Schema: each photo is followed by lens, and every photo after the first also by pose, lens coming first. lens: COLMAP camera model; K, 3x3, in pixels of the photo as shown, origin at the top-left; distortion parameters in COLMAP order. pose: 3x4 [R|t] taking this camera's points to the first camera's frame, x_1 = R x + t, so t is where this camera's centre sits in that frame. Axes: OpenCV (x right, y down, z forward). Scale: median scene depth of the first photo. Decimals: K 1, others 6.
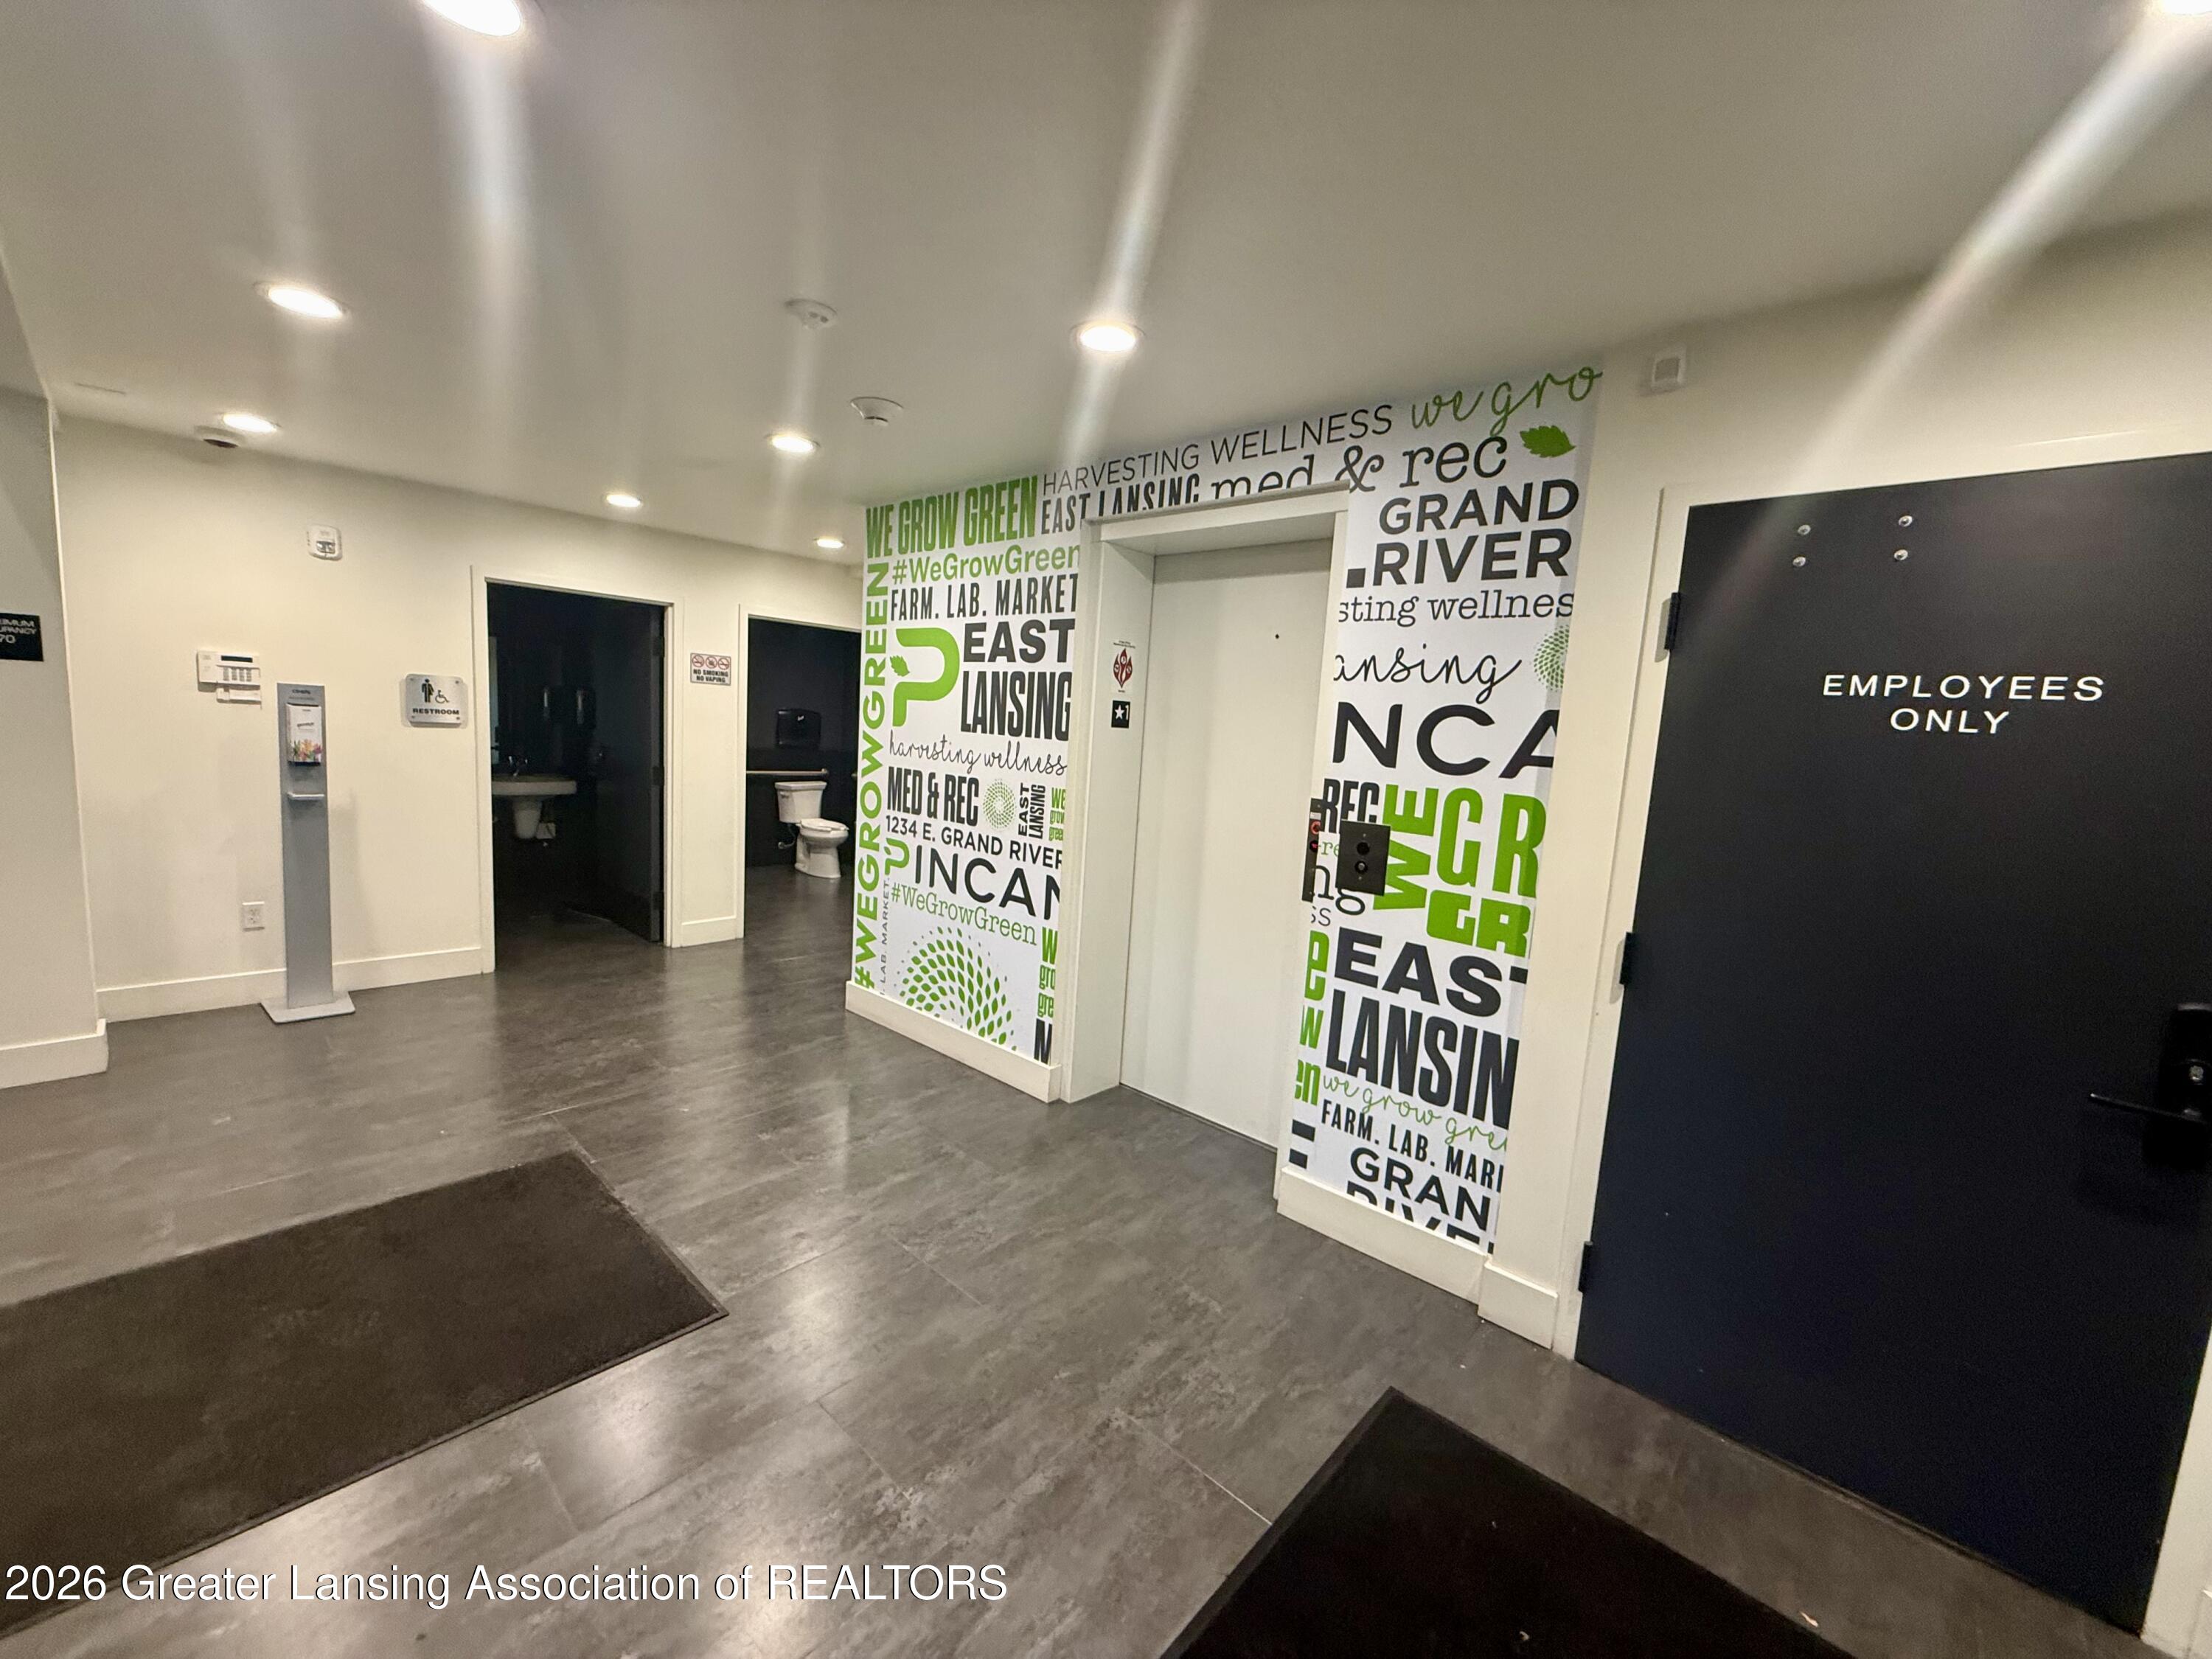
lens RADIAL K [[880.9, 0, 1102.6], [0, 880.9, 832.1], [0, 0, 1]] dist [0.000114, -0.000363]
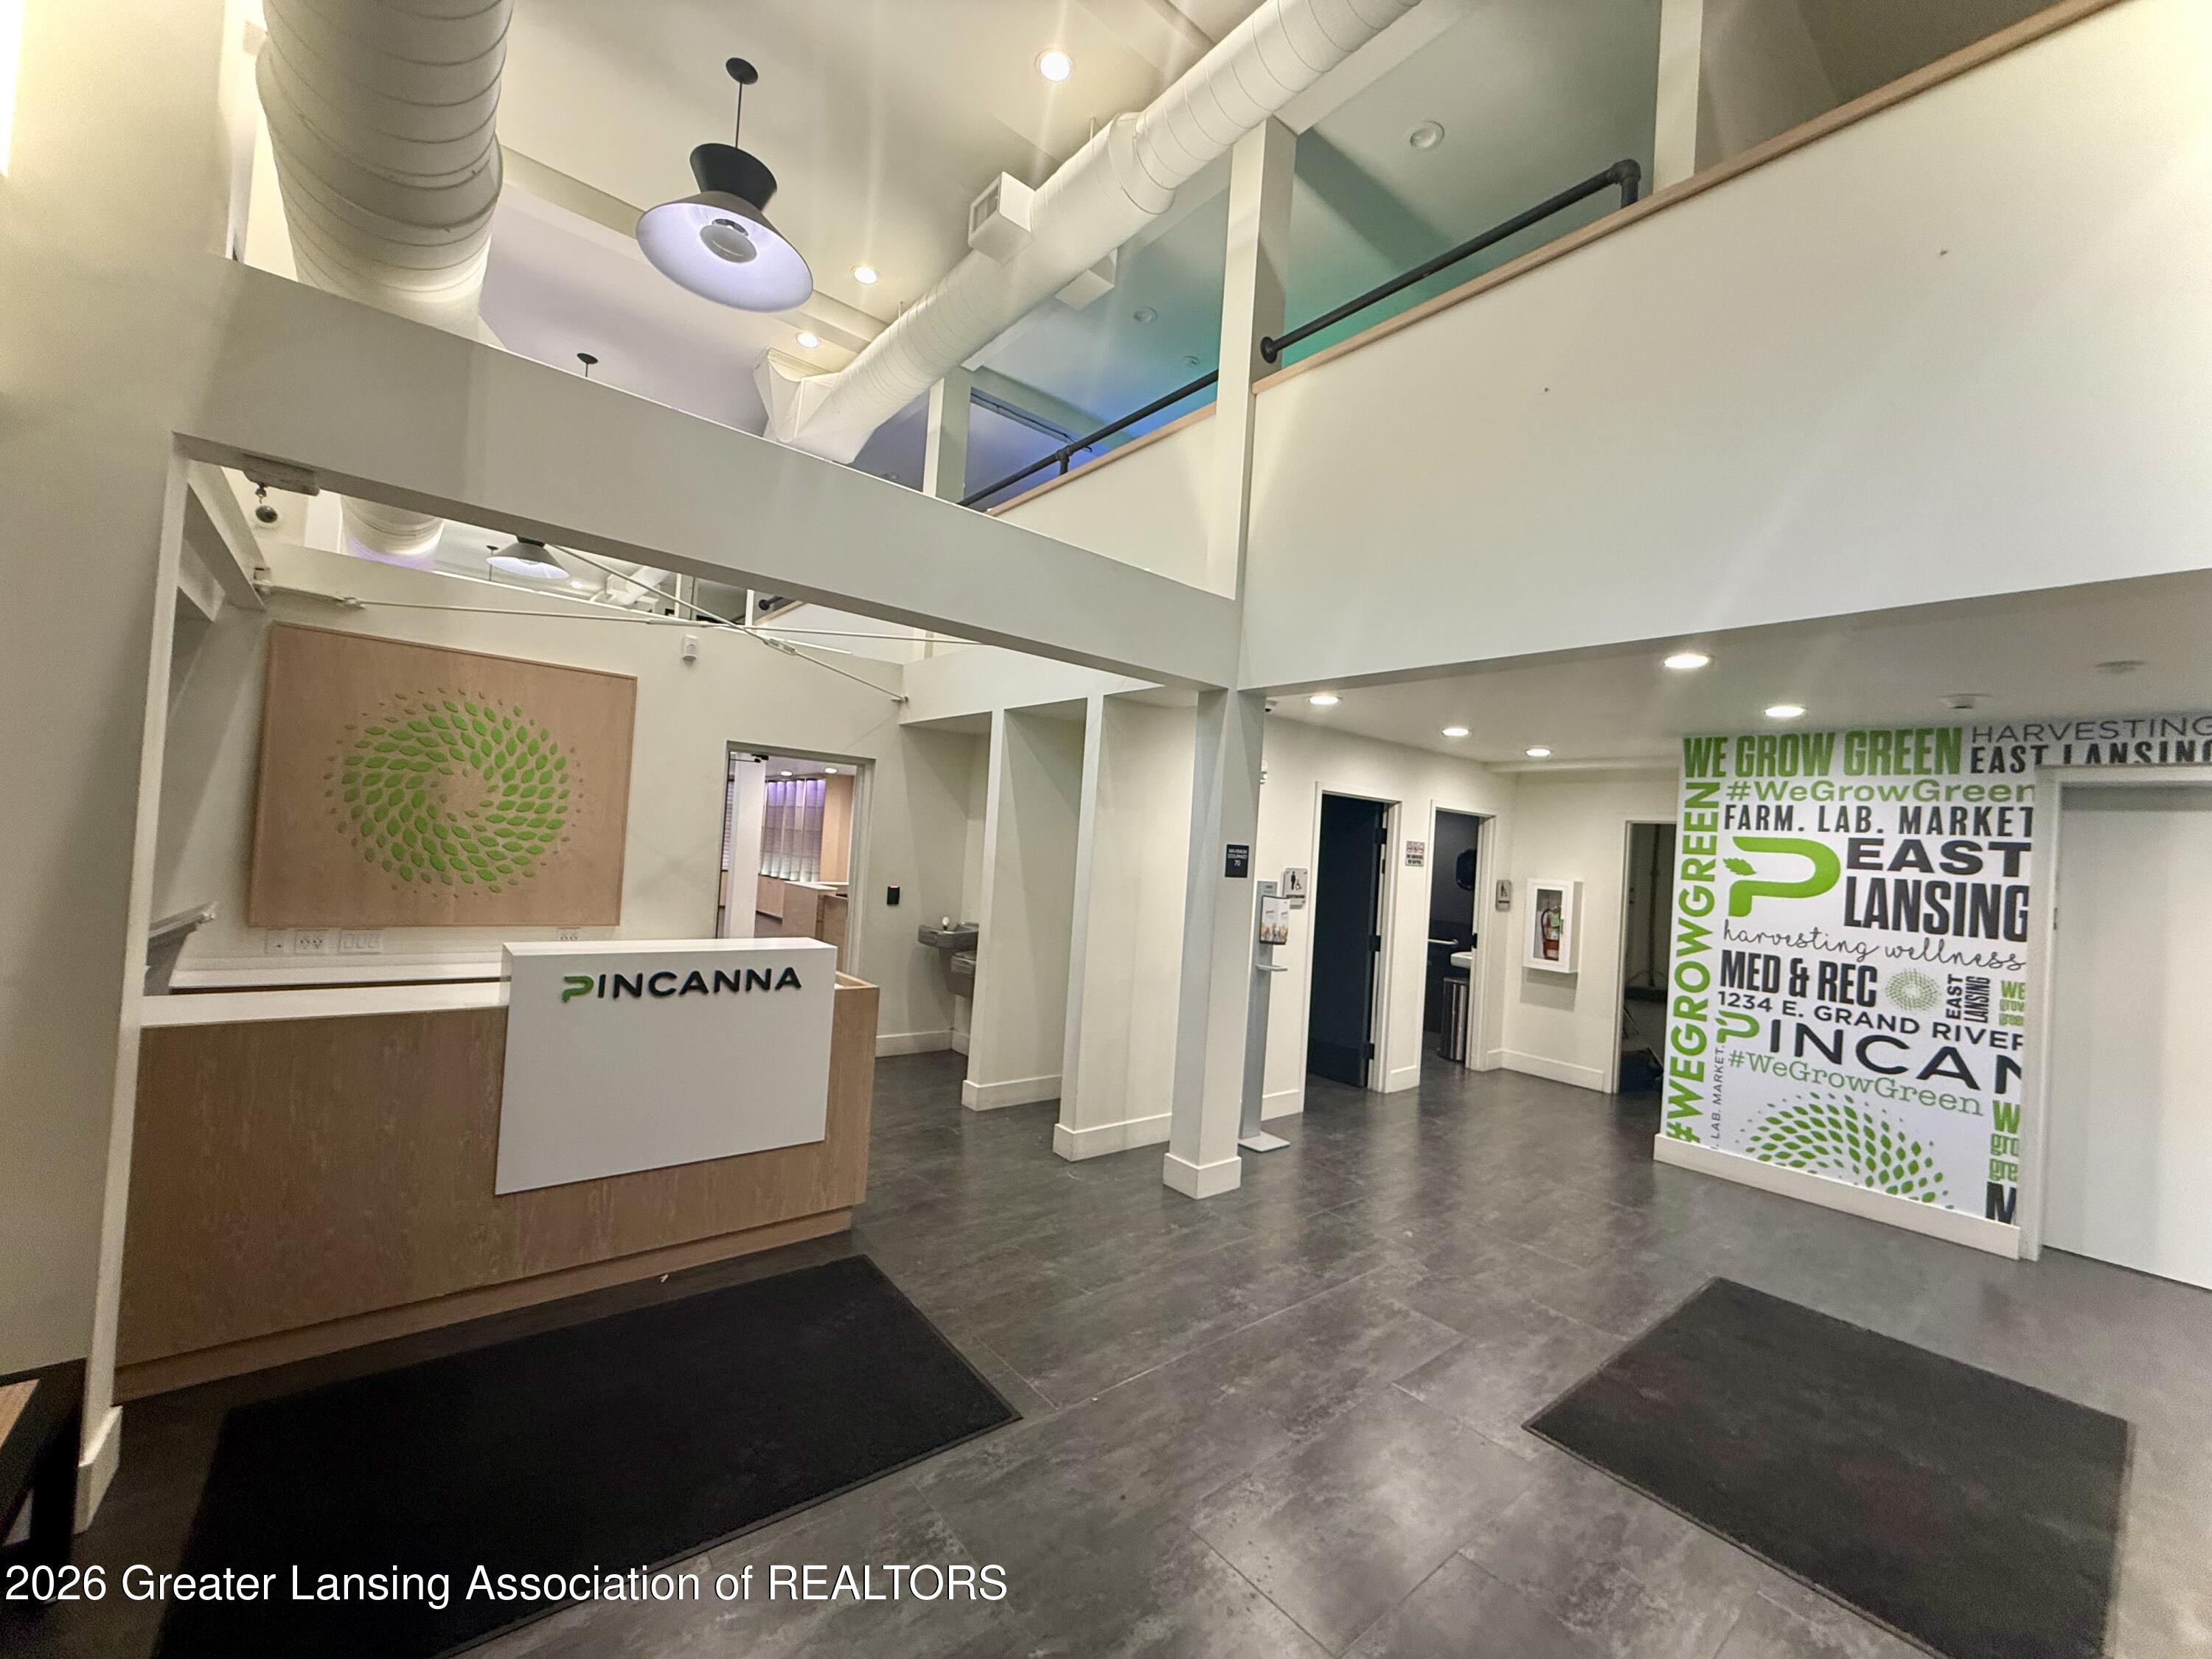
lens RADIAL K [[882.3, 0, 1103.9], [0, 882.3, 830.1], [0, 0, 1]] dist [-0.000638, 0.000021]
pose [[0.990862, 0.000017, -0.134879, -1.008472], [-0.019861, 0.989118, -0.145777, -0.049007], [0.133409, 0.147123, 0.980080, -0.332295]]
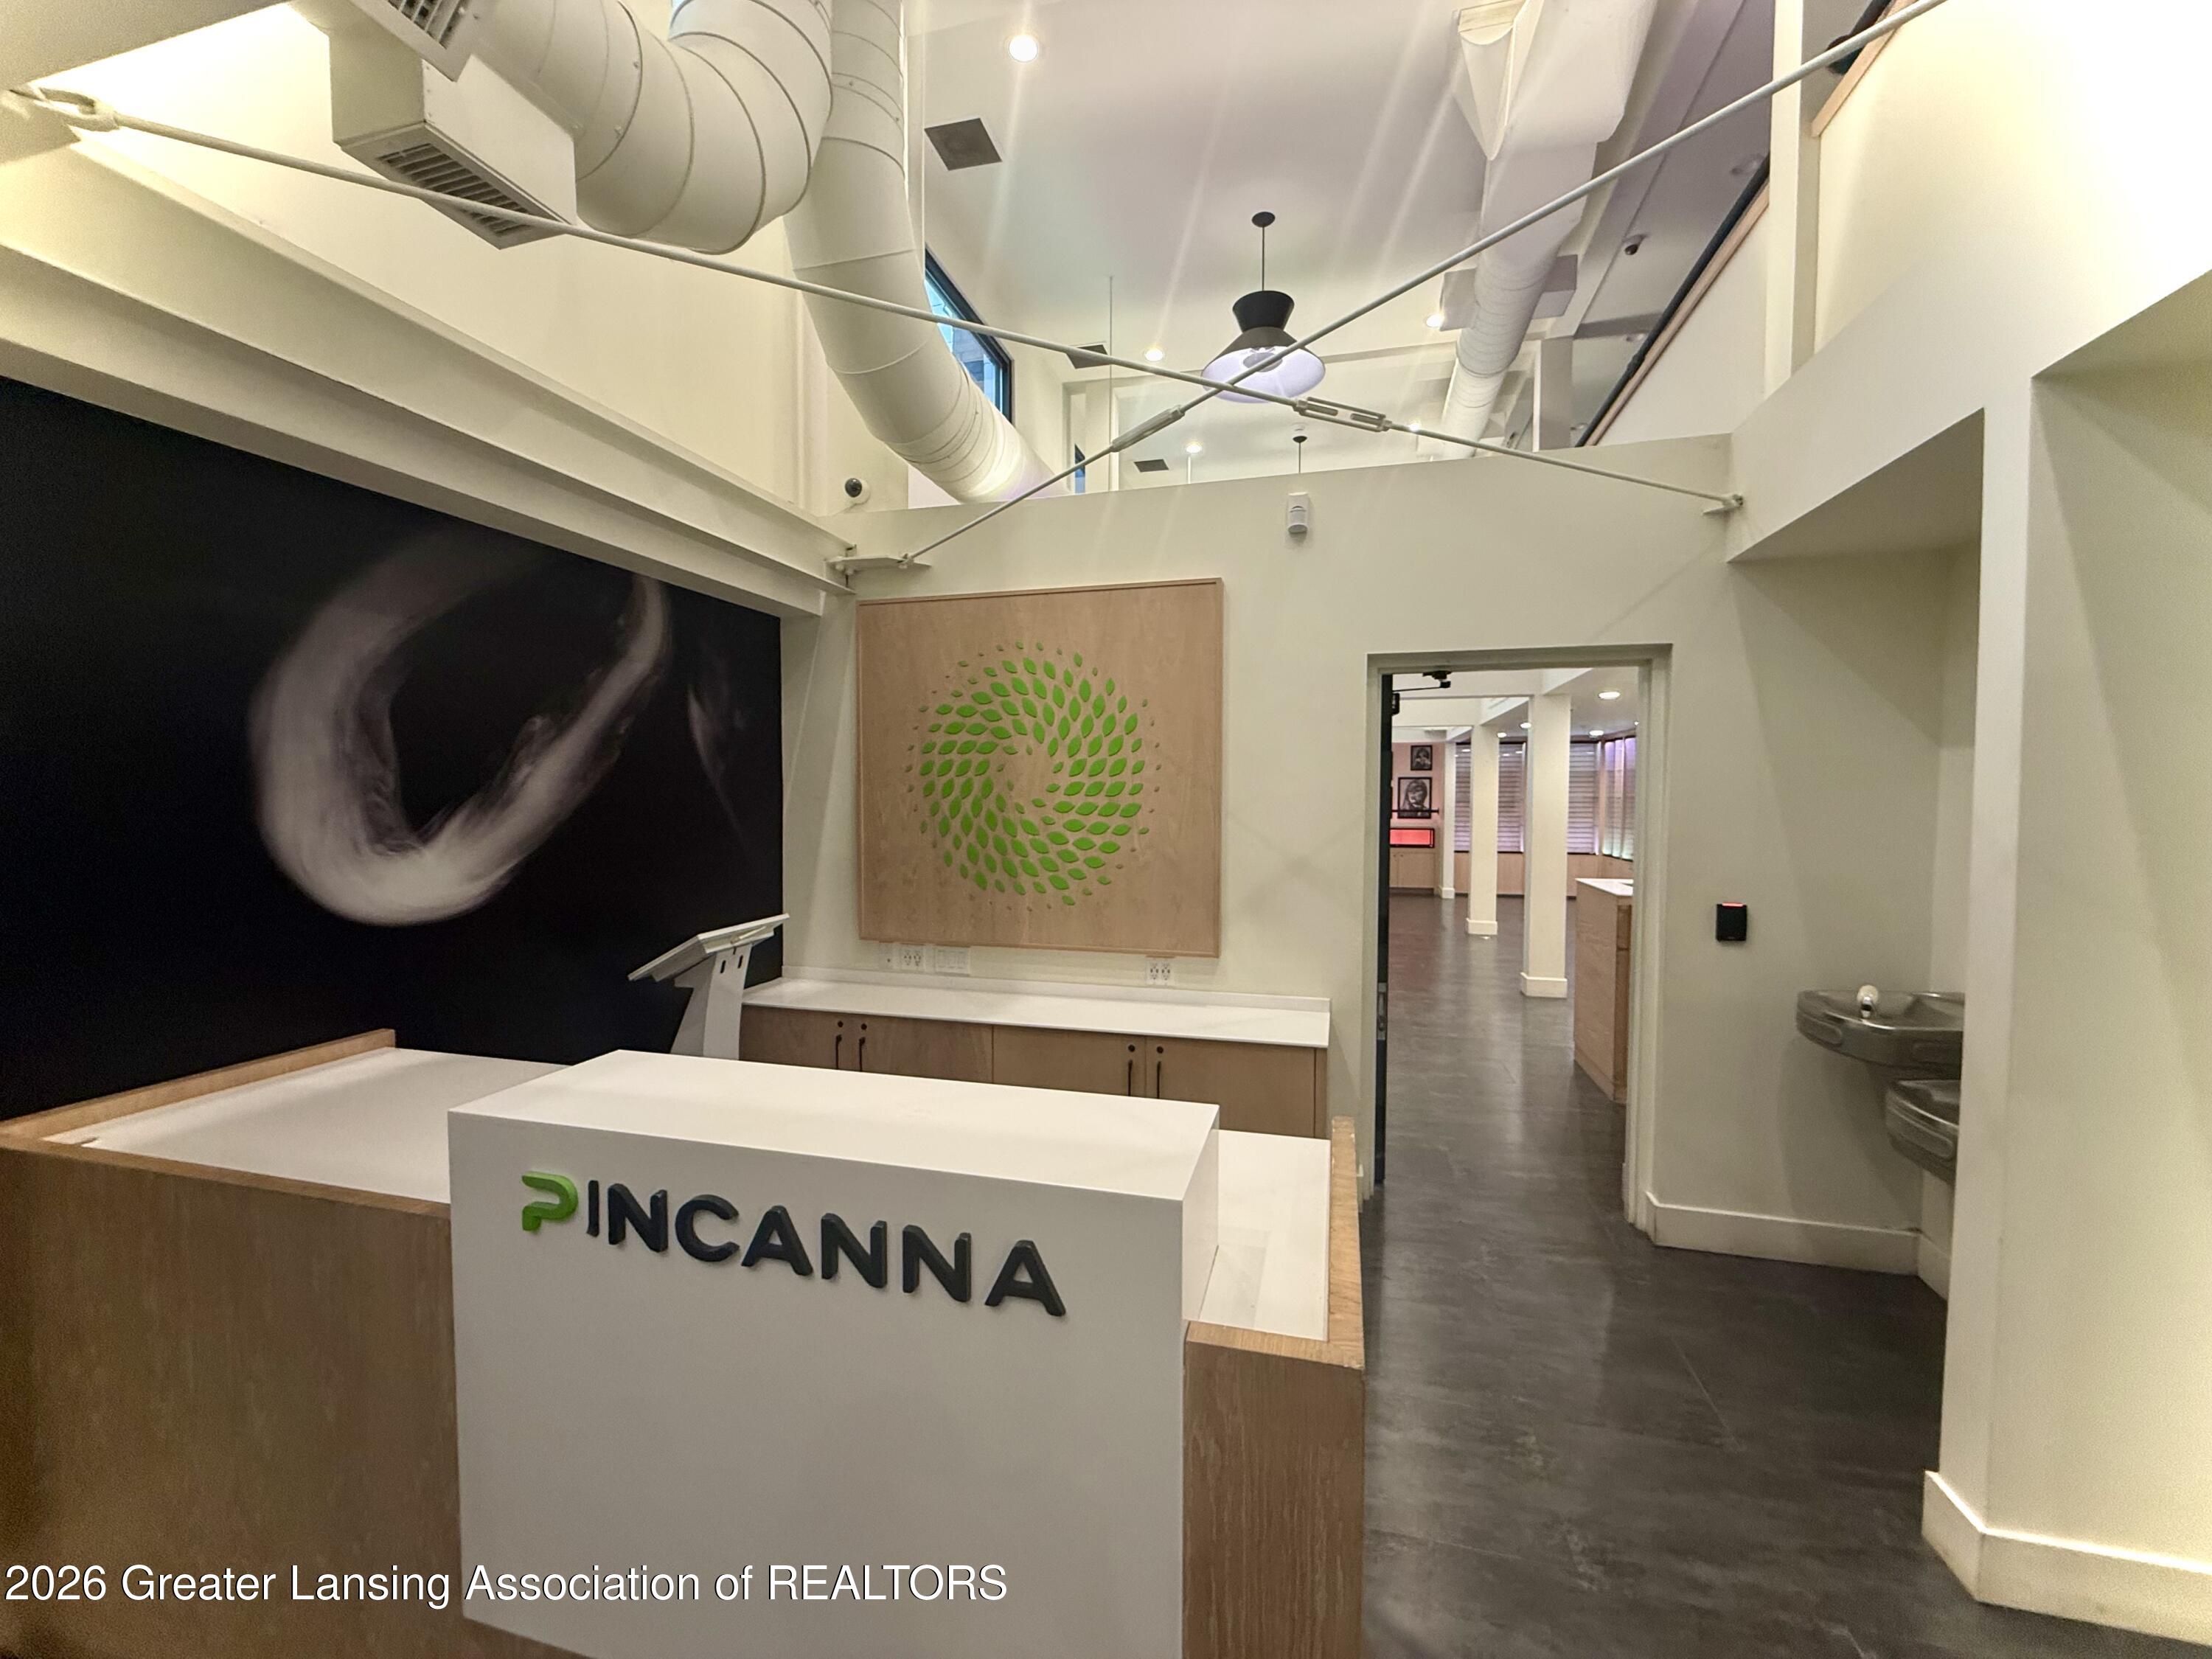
lens RADIAL K [[882.3, 0, 1103.9], [0, 882.3, 830.1], [0, 0, 1]] dist [-0.000638, 0.000021]
pose [[0.462256, -0.025127, -0.886391, -1.184014], [-0.079401, 0.994410, -0.069597, -0.145856], [0.883185, 0.102551, 0.457677, 0.399609]]
